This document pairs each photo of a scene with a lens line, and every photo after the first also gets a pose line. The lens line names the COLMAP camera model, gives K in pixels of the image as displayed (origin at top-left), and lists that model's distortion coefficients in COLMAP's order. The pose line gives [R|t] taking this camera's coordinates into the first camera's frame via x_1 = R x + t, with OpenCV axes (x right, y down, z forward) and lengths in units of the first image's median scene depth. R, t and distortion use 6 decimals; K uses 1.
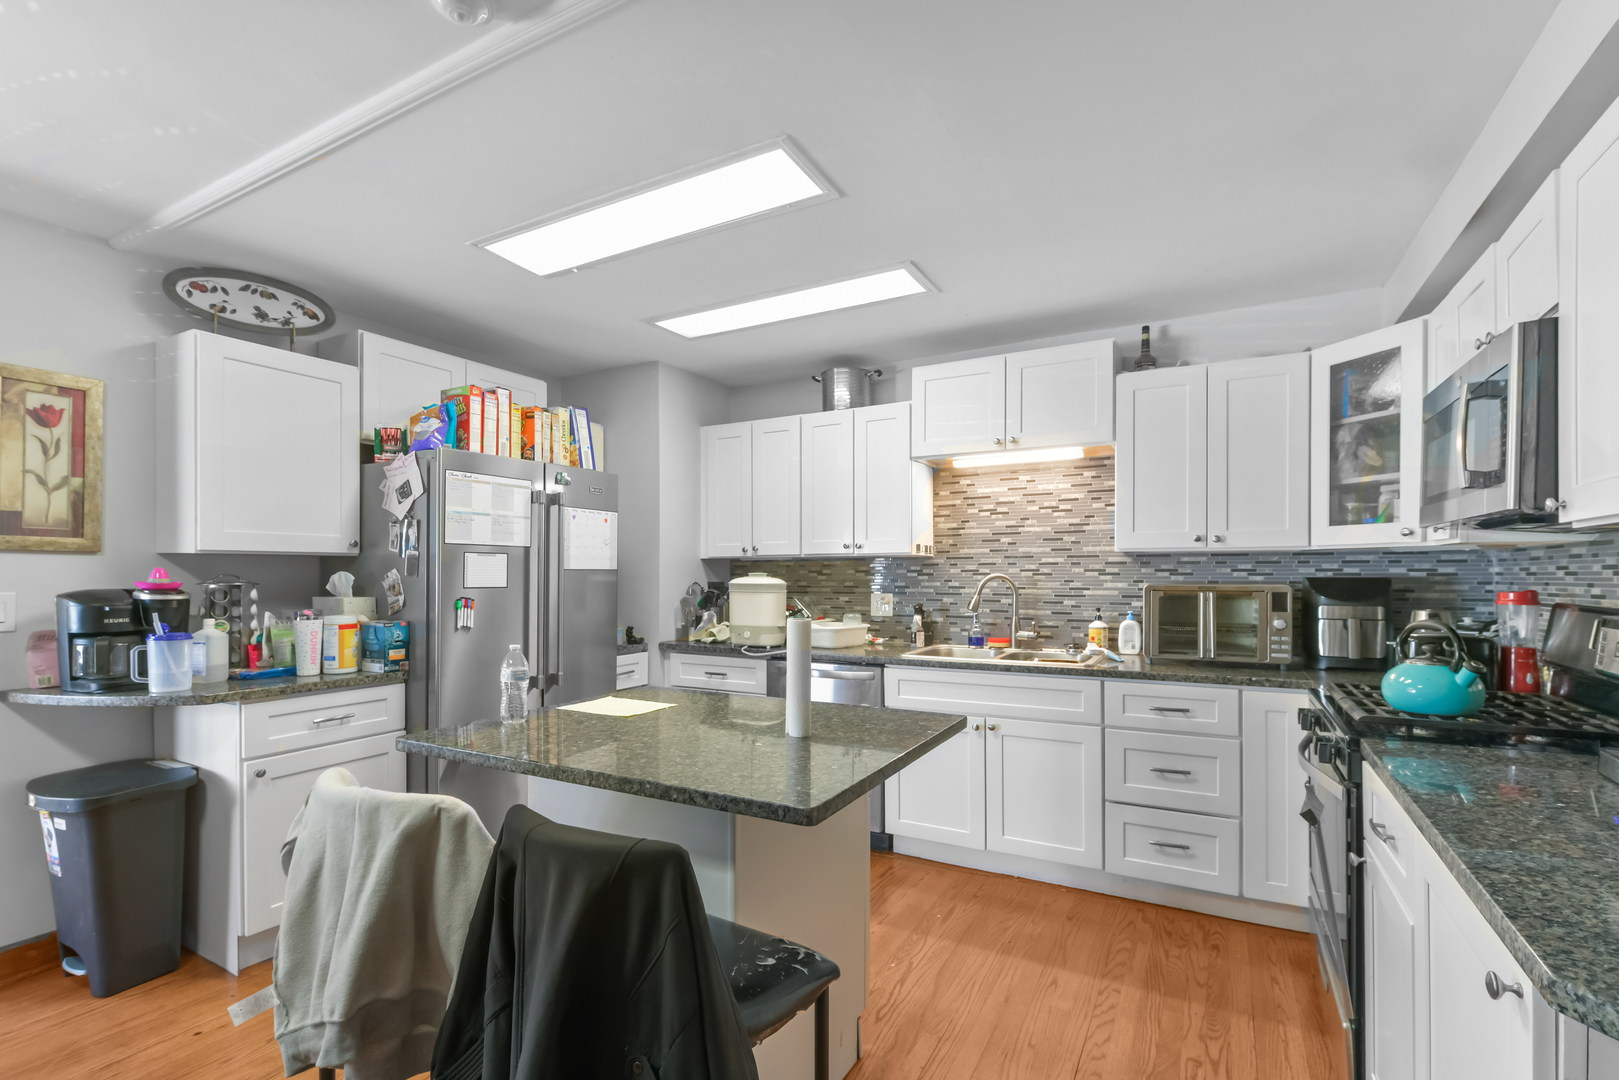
lens RADIAL K [[734.9, 0, 819.6], [0, 734.9, 569.8], [0, 0, 1]] dist [-0.000525, -0.000290]
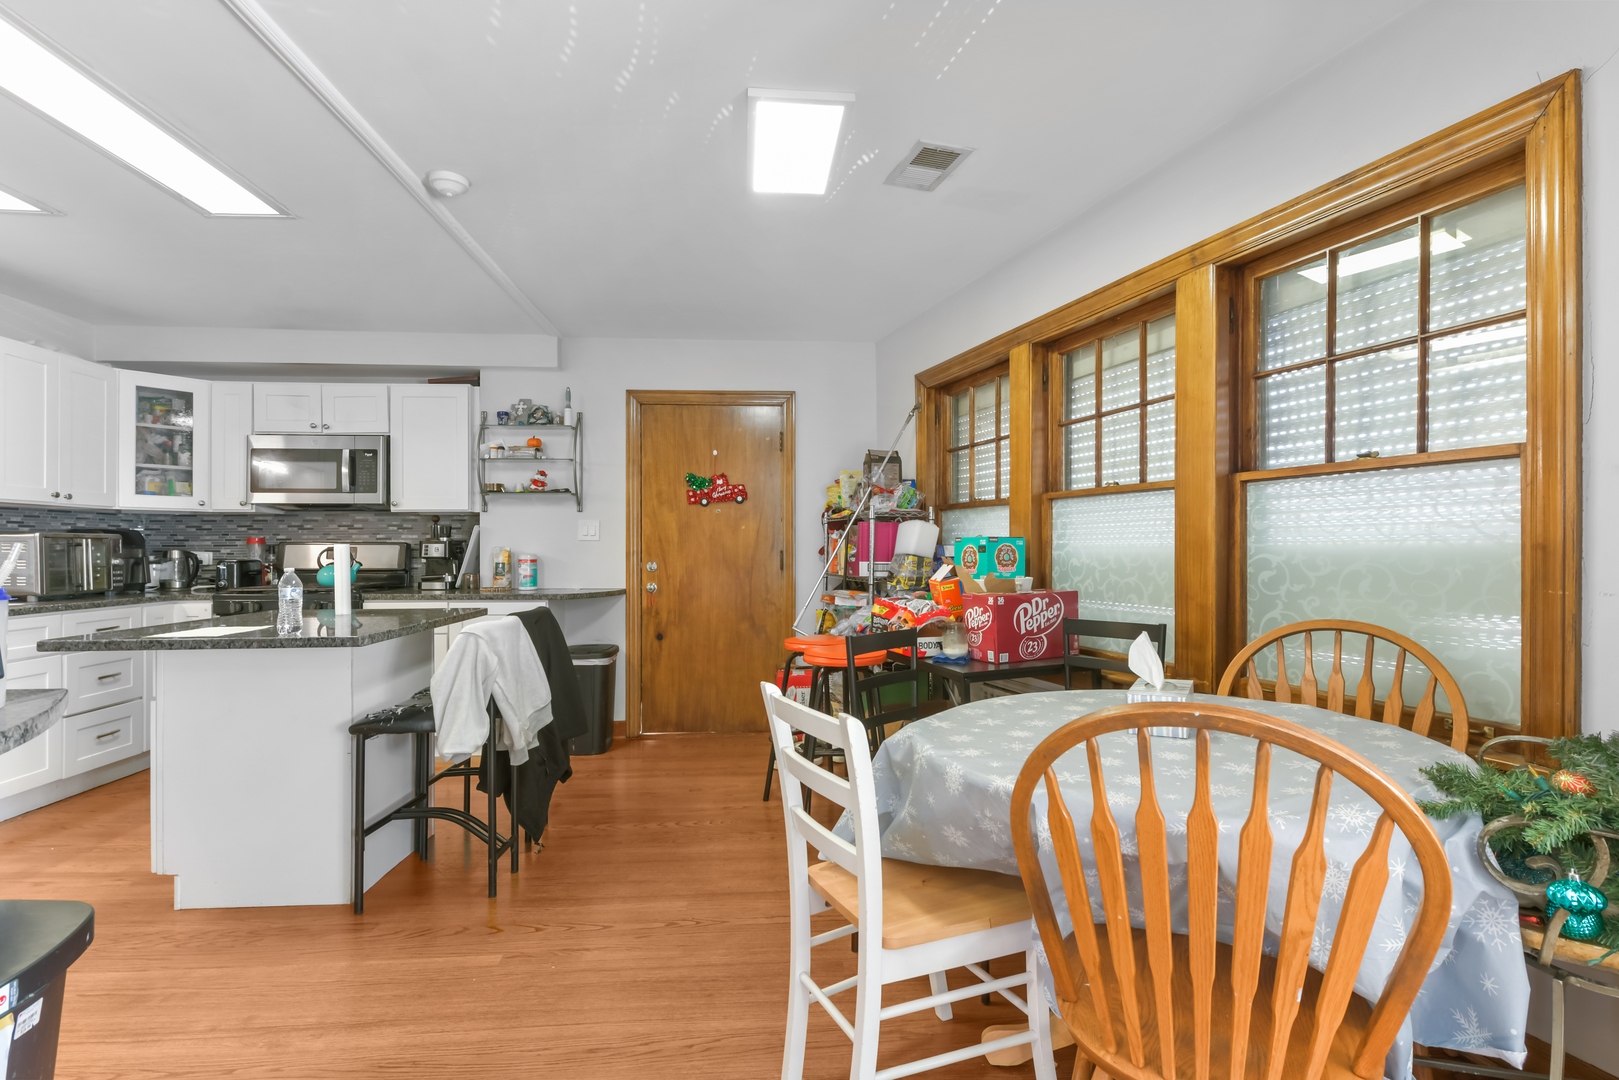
lens RADIAL K [[771.8, 0, 806.5], [0, 771.8, 543.6], [0, 0, 1]] dist [0.003790, 0.000953]
pose [[-0.530605, 0.009113, 0.847570, -1.017590], [0.000425, 0.999945, -0.010485, 0.042944], [-0.847619, -0.005204, -0.530580, 0.528212]]
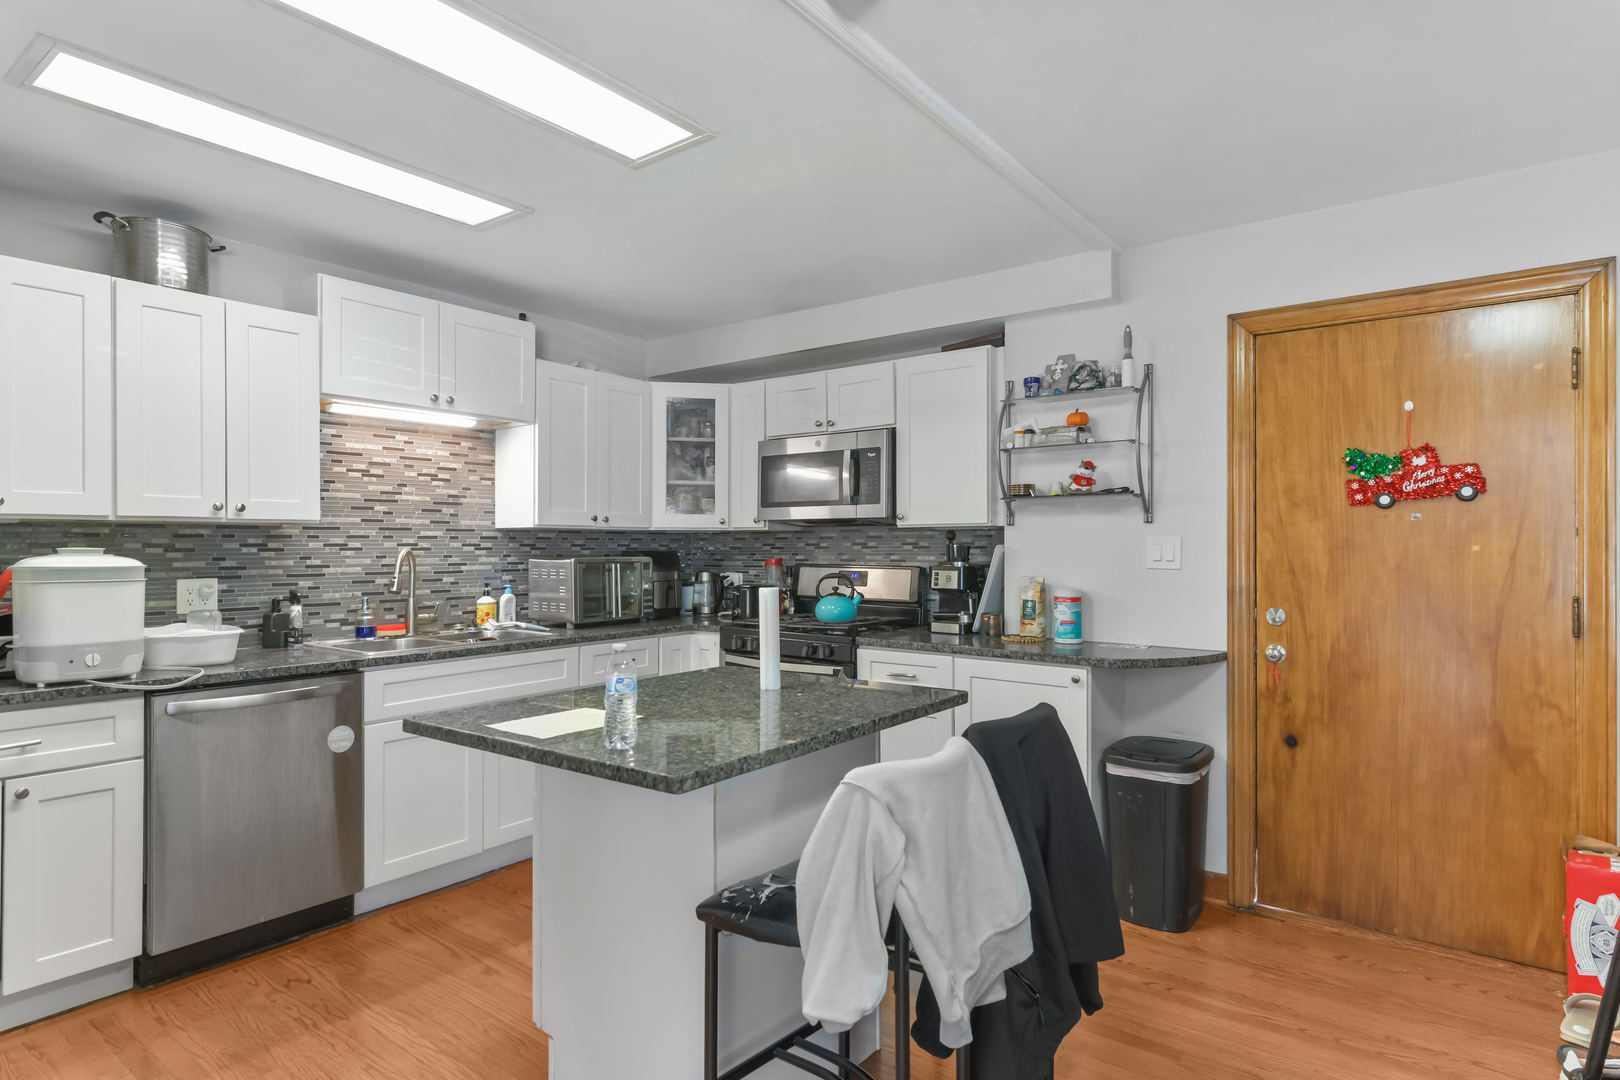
lens RADIAL K [[874.9, 0, 811.3], [0, 874.9, 544.0], [0, 0, 1]] dist [0.000387, 0.000841]
pose [[0.153227, 0.004647, 0.988180, -0.678639], [-0.003098, 0.999986, -0.004223, 0.002851], [-0.988186, -0.002414, 0.153239, 0.371999]]
